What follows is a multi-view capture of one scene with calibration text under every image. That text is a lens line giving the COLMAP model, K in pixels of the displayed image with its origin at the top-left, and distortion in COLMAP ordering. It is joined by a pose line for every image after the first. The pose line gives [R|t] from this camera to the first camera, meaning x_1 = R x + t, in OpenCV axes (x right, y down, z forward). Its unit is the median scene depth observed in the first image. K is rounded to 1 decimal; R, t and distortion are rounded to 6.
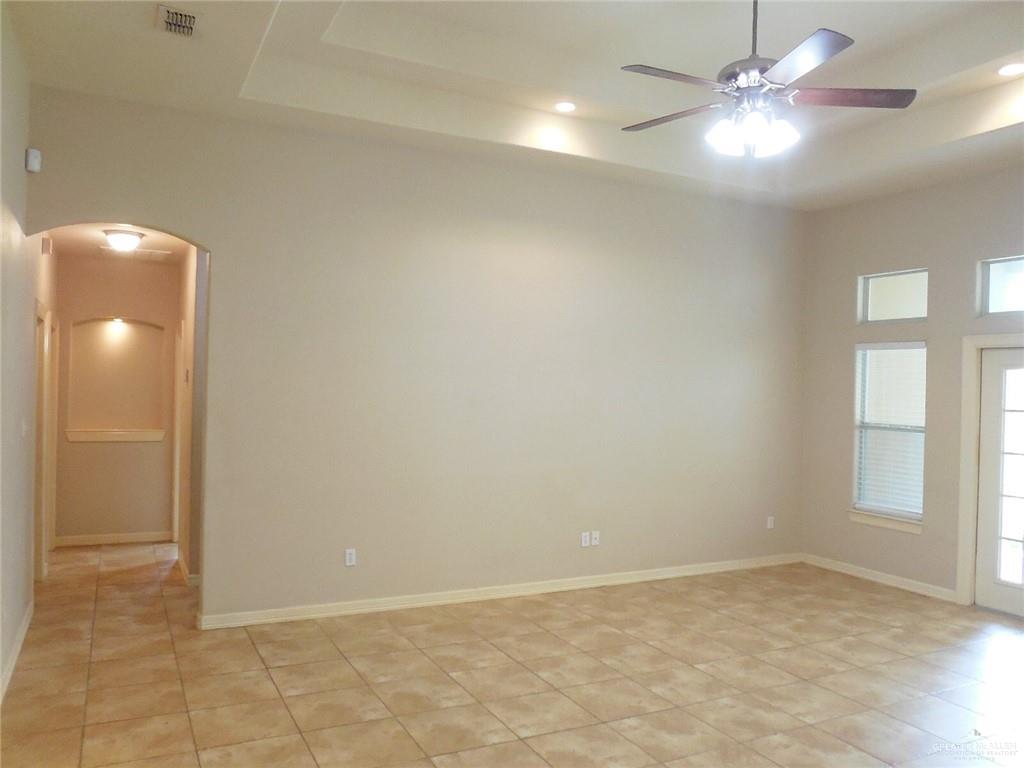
lens RADIAL K [[786.6, 0, 513.6], [0, 786.6, 389.0], [0, 0, 1]] dist [-0.051083, 0.017756]
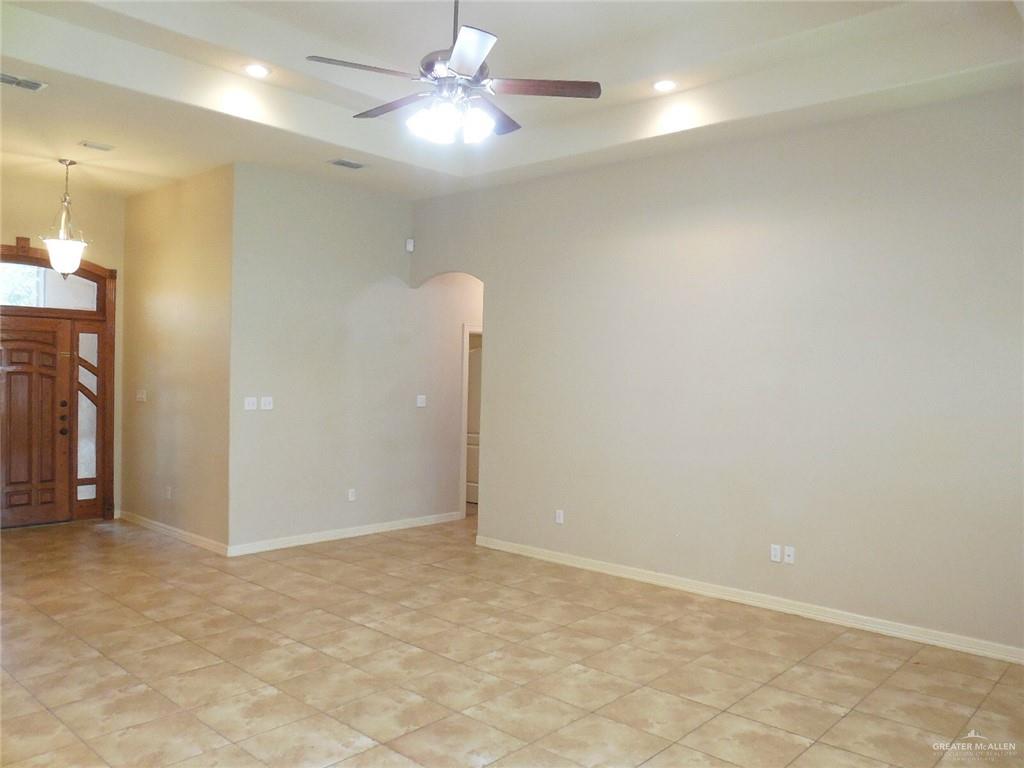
lens RADIAL K [[791.1, 0, 515.7], [0, 791.1, 384.0], [0, 0, 1]] dist [-0.049840, 0.010426]
pose [[0.359929, -0.003318, -0.932974, 0.995283], [-0.016606, 0.999812, -0.009962, 0.024558], [0.932832, 0.019078, 0.359806, 0.531943]]
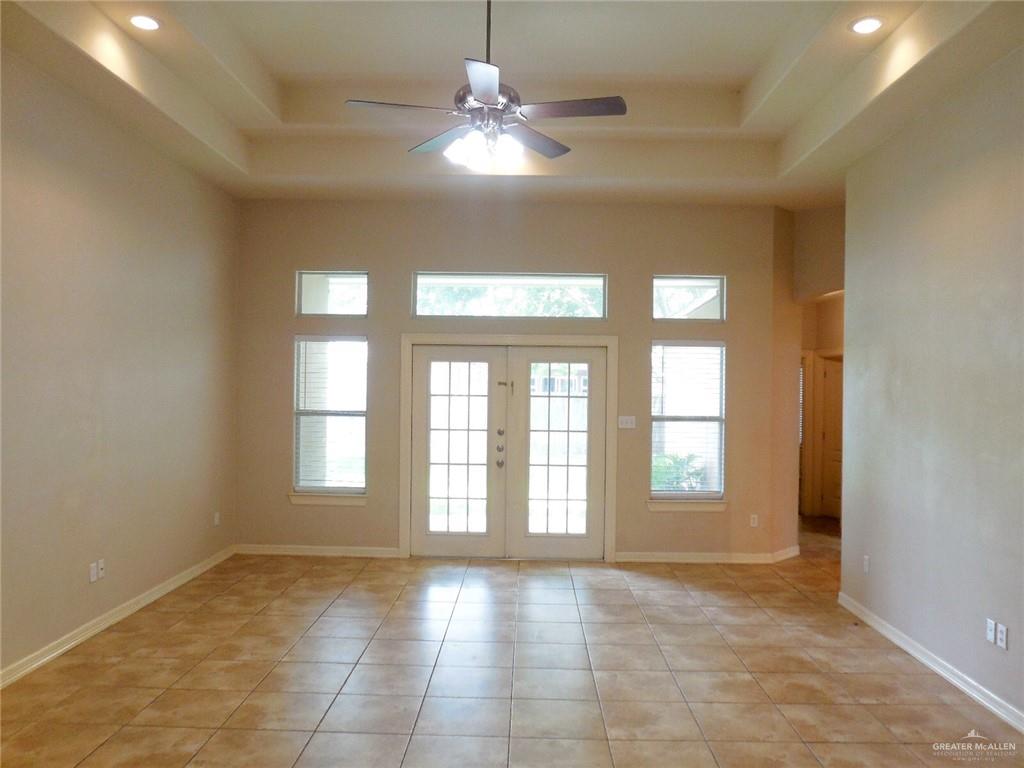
lens RADIAL K [[791.1, 0, 515.7], [0, 791.1, 384.0], [0, 0, 1]] dist [-0.049840, 0.010426]
pose [[0.465869, -0.012555, 0.884765, -0.500306], [-0.001145, 0.999890, 0.014791, -0.010890], [-0.884853, -0.007904, 0.465804, 0.336038]]
